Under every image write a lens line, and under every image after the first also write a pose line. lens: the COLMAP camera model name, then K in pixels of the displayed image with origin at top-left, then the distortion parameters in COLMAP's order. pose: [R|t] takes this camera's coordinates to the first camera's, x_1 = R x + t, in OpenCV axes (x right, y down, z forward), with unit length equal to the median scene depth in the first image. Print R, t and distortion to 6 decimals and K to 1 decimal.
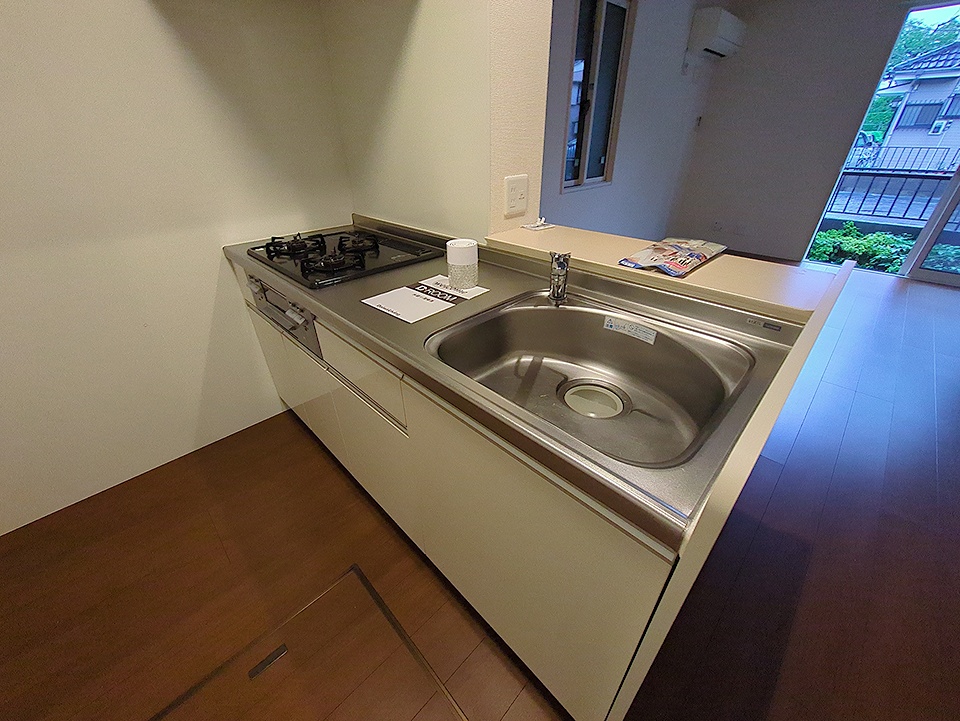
lens RADIAL K [[381.9, 0, 480.0], [0, 381.9, 360.5], [0, 0, 1]] dist [-0.002905, -0.000442]
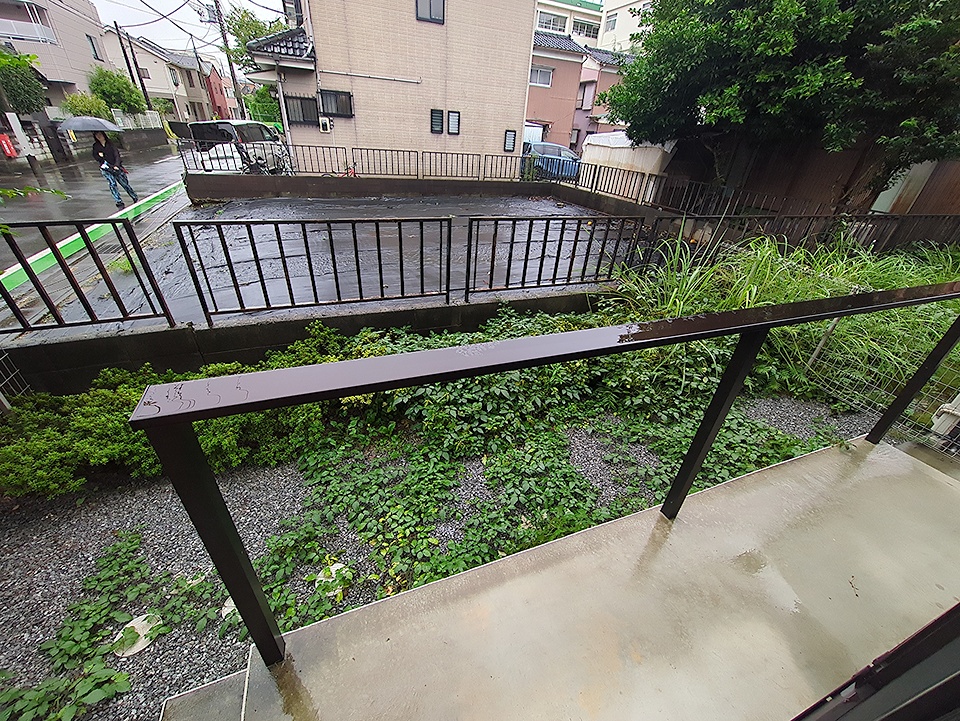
lens RADIAL K [[379.1, 0, 483.1], [0, 379.1, 361.1], [0, 0, 1]] dist [-0.000065, -0.000019]
pose [[0.400632, -0.442407, 0.802353, 0.881953], [0.412937, 0.868907, 0.272917, -0.504106], [-0.817911, 0.221982, 0.530798, 0.780365]]
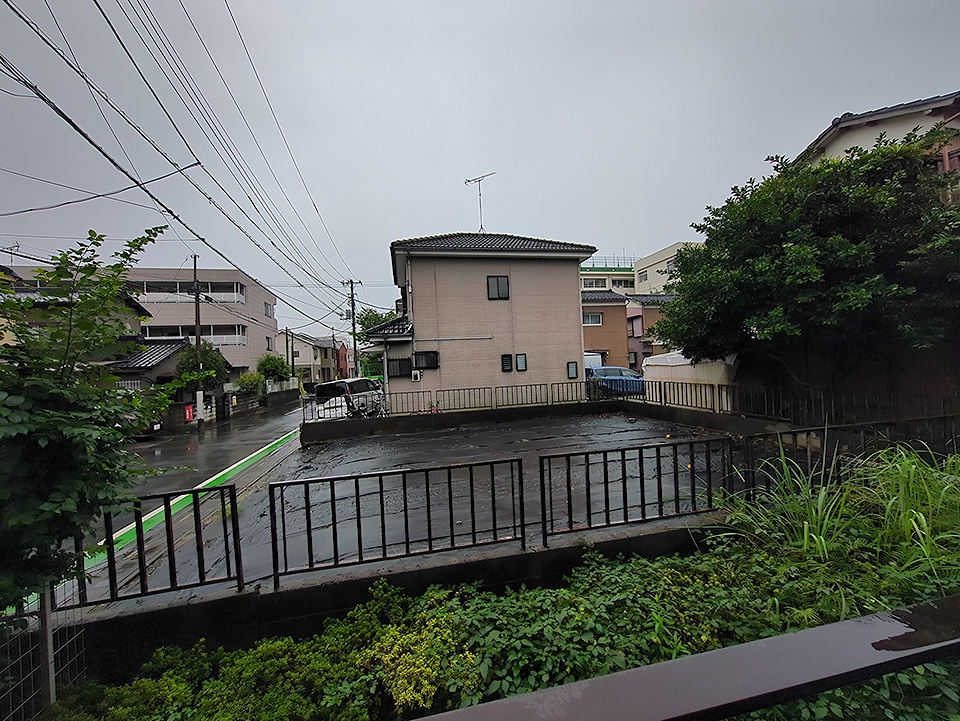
lens RADIAL K [[379.5, 0, 482.5], [0, 379.5, 360.0], [0, 0, 1]] dist [-0.001461, 0.002117]
pose [[0.552427, -0.004544, 0.833549, 0.914242], [0.465132, 0.831505, -0.303730, -0.537862], [-0.691720, 0.555498, 0.461460, 0.767711]]
